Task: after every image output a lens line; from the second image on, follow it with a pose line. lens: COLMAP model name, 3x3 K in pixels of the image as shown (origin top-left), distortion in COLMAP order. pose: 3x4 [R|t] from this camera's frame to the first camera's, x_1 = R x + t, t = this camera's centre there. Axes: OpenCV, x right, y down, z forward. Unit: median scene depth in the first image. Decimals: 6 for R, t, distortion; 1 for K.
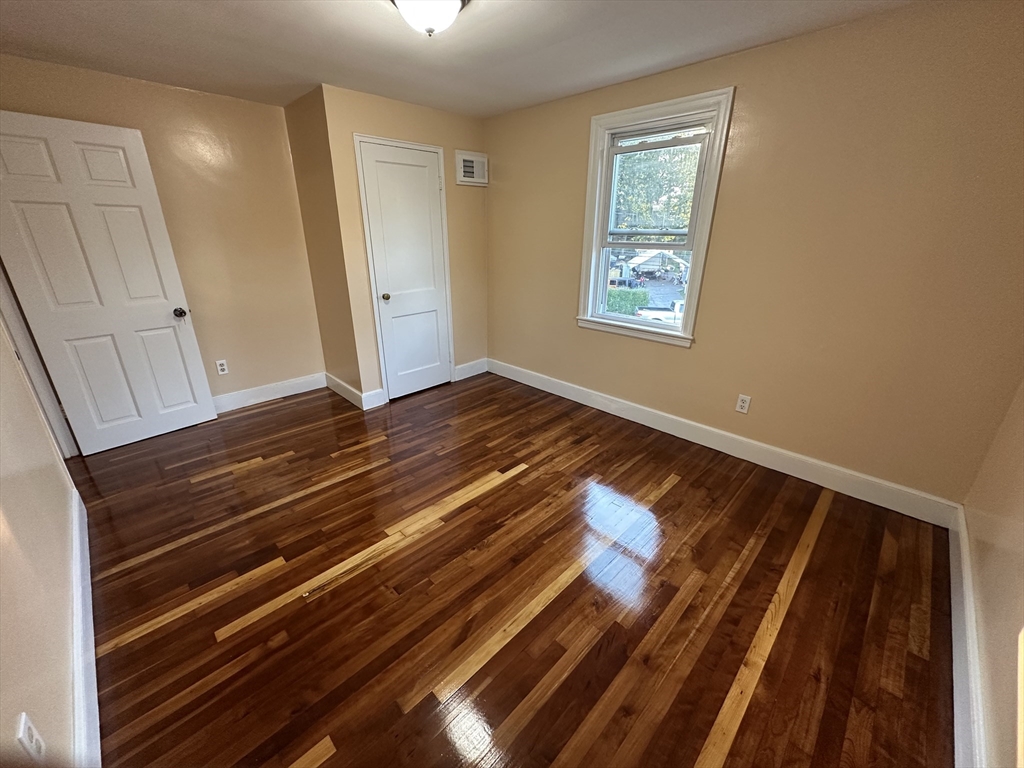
lens RADIAL K [[407.3, 0, 512.7], [0, 407.3, 384.2], [0, 0, 1]] dist [-0.000874, -0.000131]
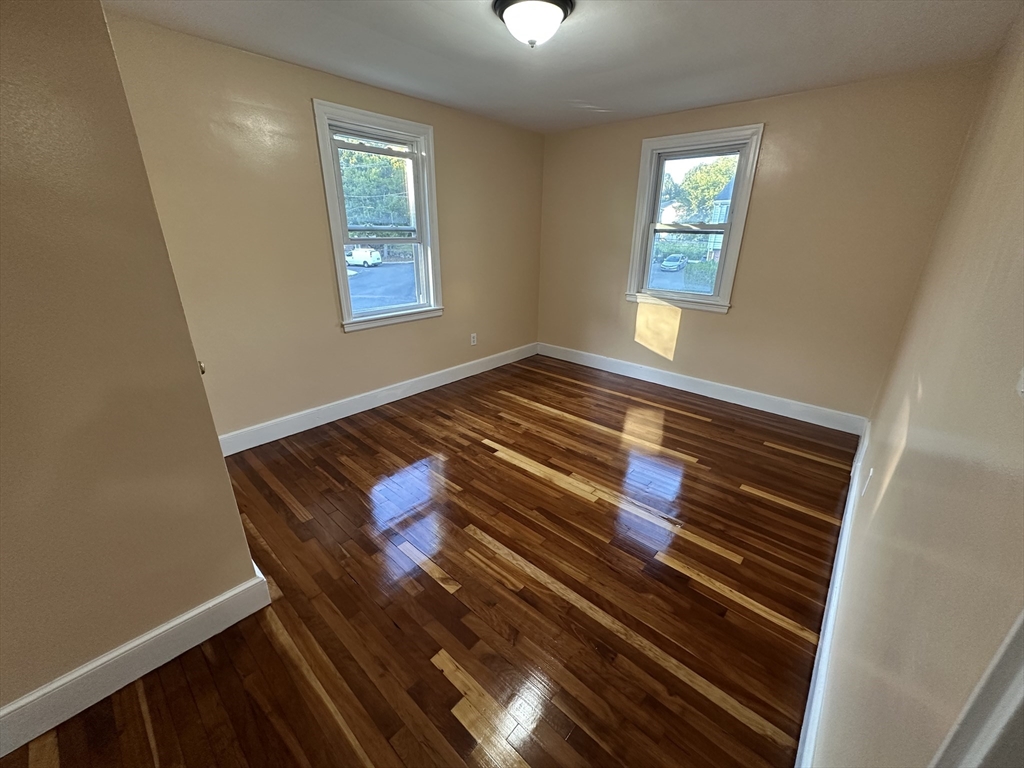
lens RADIAL K [[407.3, 0, 512.7], [0, 407.3, 384.2], [0, 0, 1]] dist [-0.000874, -0.000131]
pose [[-0.049121, -0.356585, 0.932971, -0.938184], [0.345363, 0.870415, 0.350859, -0.291539], [-0.937183, 0.339448, 0.080396, 0.777635]]
